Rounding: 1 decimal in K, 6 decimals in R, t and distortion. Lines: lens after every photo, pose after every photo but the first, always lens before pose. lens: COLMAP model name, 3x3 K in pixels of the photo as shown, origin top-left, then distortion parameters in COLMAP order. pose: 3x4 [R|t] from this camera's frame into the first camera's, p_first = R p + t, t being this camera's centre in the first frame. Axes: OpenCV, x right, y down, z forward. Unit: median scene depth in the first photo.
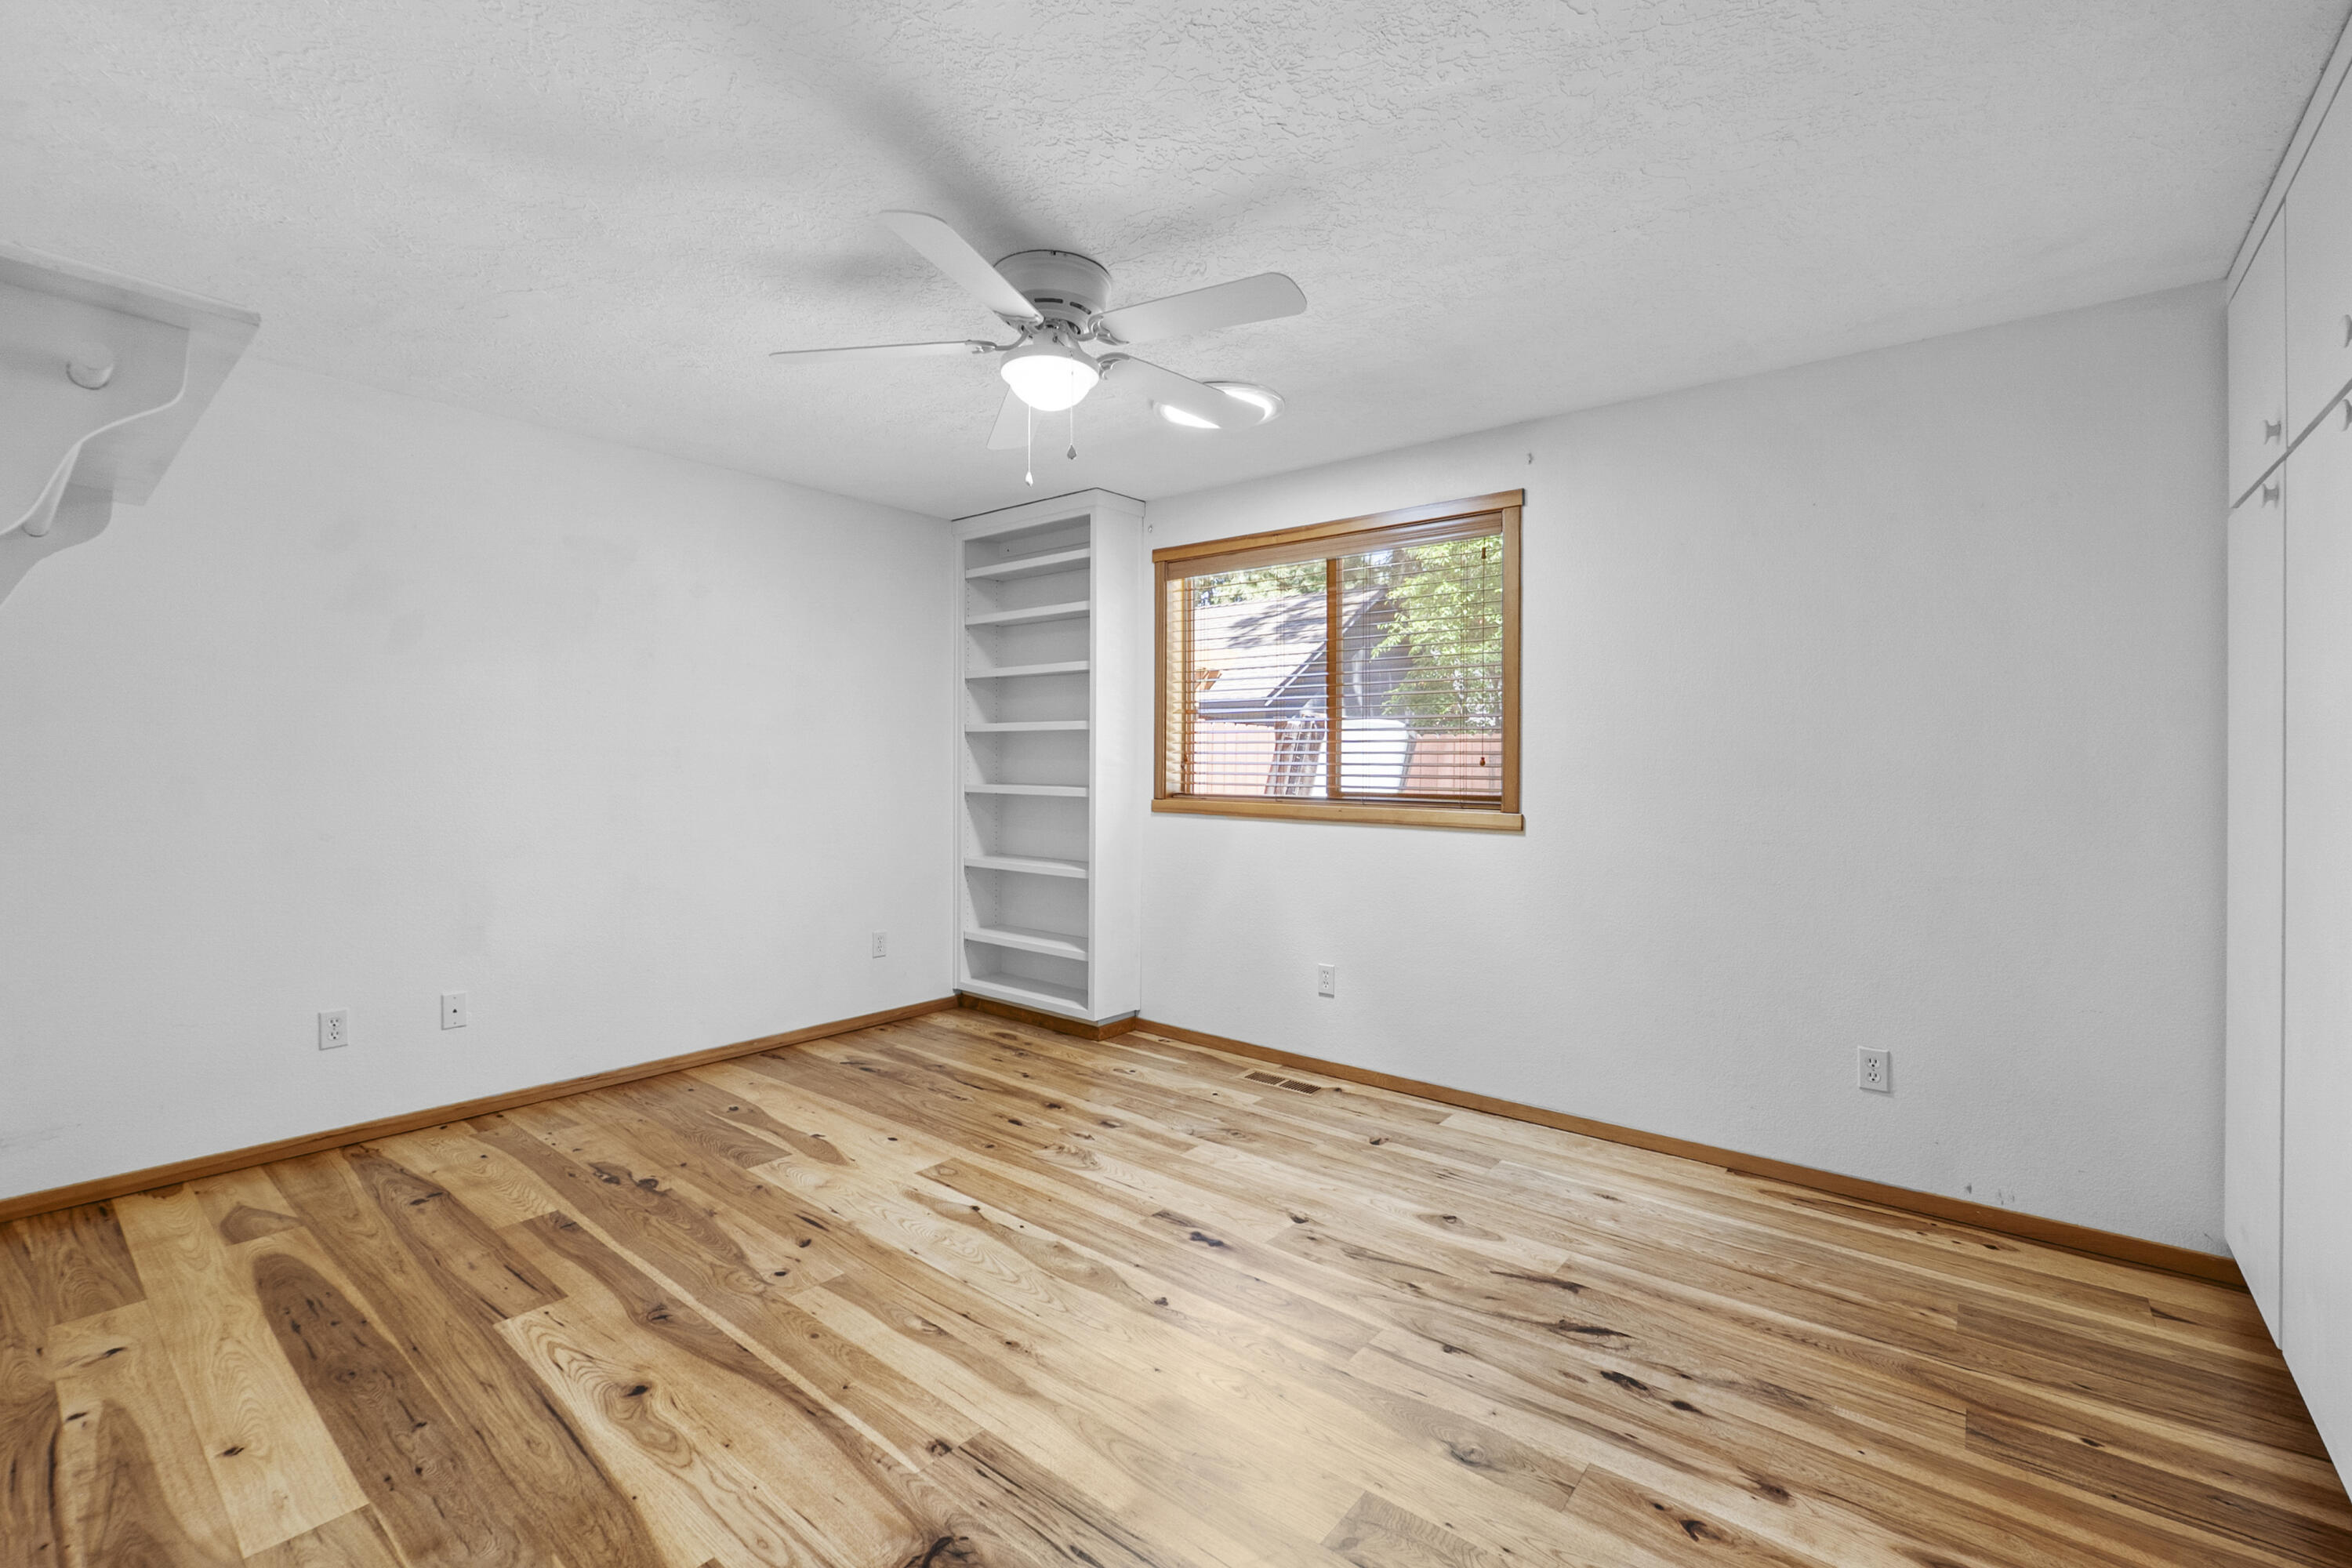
lens RADIAL K [[1007.3, 0, 1166.6], [0, 1007.3, 768.0], [0, 0, 1]] dist [-0.006178, -0.001084]
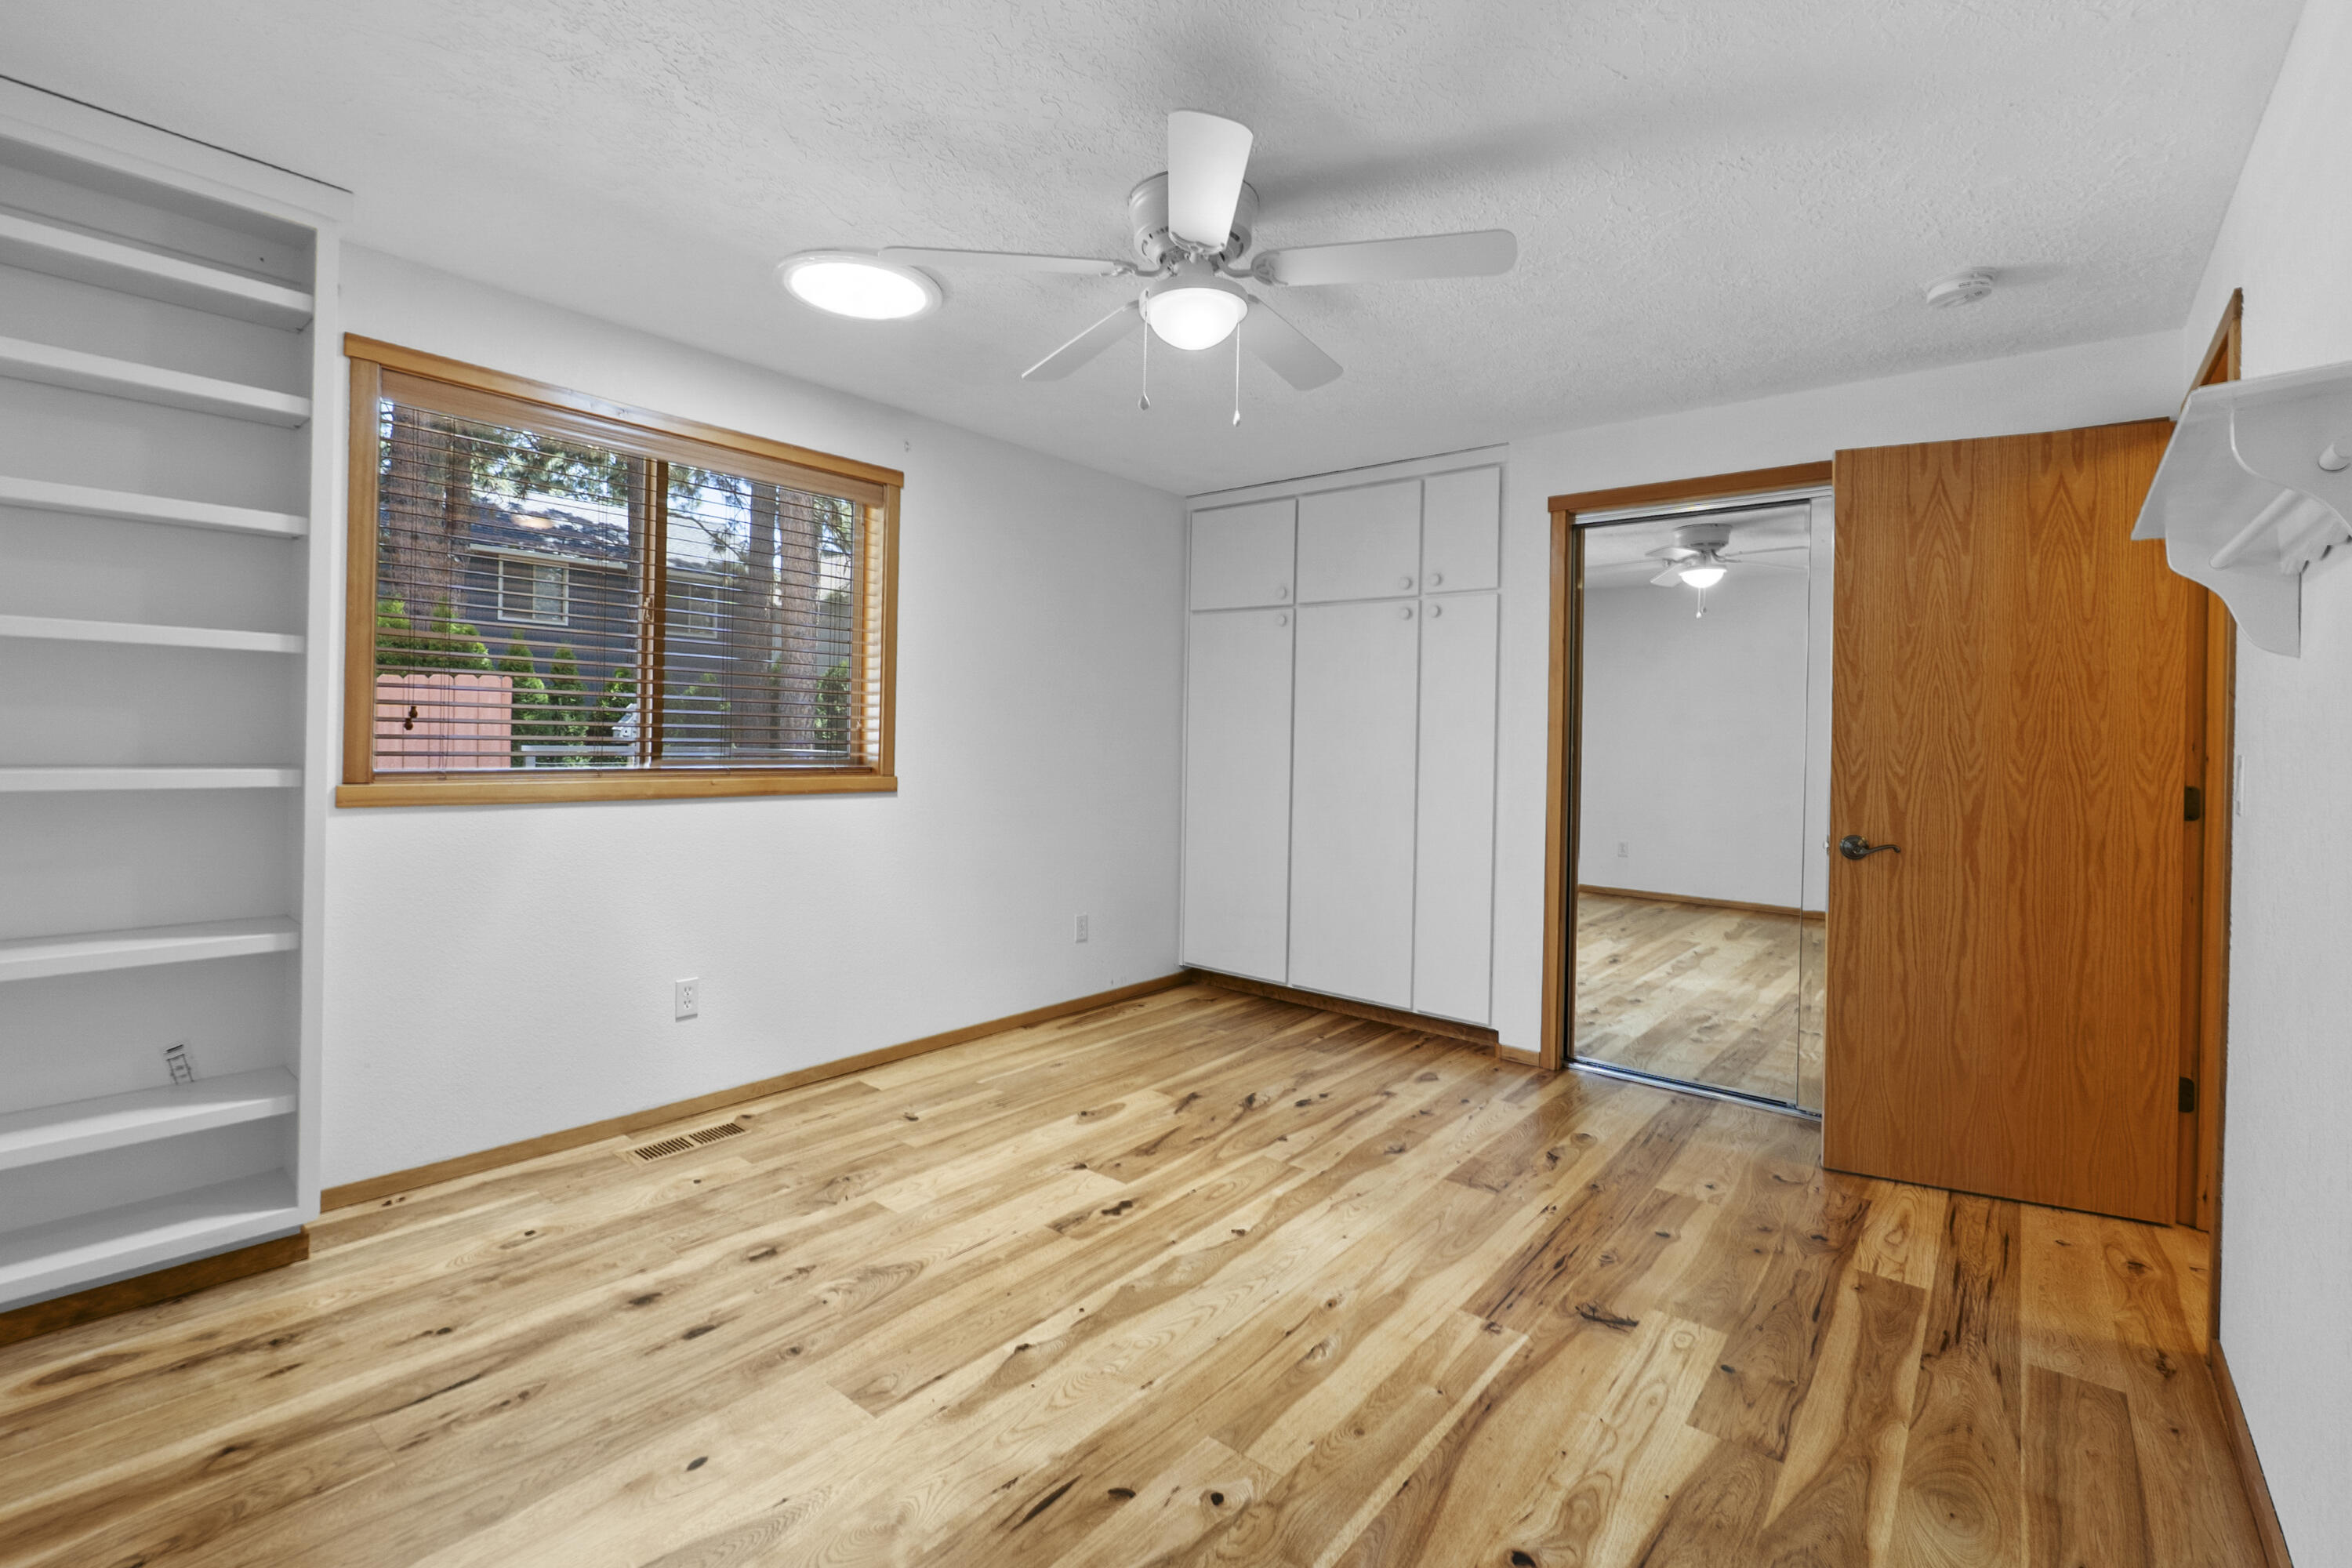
lens RADIAL K [[1007.3, 0, 1166.0], [0, 1007.3, 735.5], [0, 0, 1]] dist [-0.006178, -0.001084]
pose [[0.019958, -0.005344, 0.999787, -0.910981], [-0.015937, 0.999857, 0.005663, -0.009850], [-0.999674, -0.016046, 0.019870, 0.889355]]
